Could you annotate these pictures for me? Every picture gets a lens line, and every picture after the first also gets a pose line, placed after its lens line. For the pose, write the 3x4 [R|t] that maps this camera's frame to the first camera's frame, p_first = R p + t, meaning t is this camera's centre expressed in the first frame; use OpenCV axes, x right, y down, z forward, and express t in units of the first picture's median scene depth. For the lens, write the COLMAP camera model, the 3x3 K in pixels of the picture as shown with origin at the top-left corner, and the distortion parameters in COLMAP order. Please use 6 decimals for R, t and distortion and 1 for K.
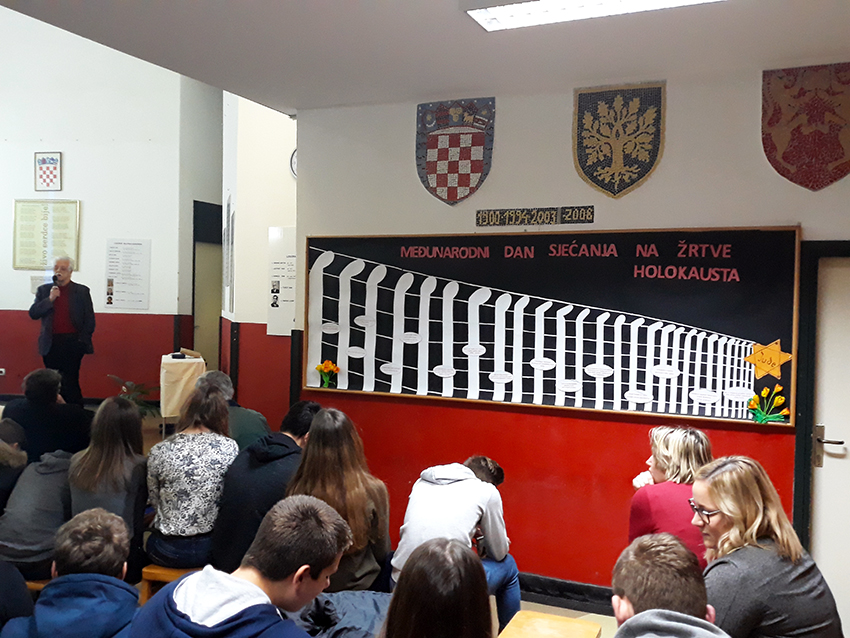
lens RADIAL K [[828.7, 0, 424.7], [0, 828.7, 326.9], [0, 0, 1]] dist [0.005130, 0.000000]
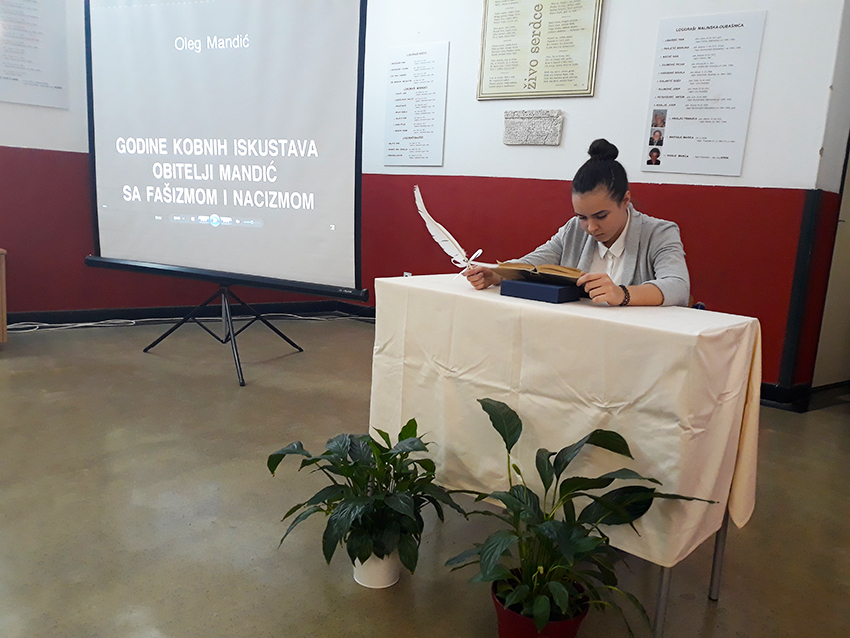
lens RADIAL K [[688.3, 0, 431.1], [0, 688.3, 319.2], [0, 0, 1]] dist [0.027957, -0.059473]
pose [[0.866169, 0.117101, -0.485838, -0.554037], [-0.056126, 0.988804, 0.138266, 0.024775], [0.496589, -0.092493, 0.863044, 1.129337]]
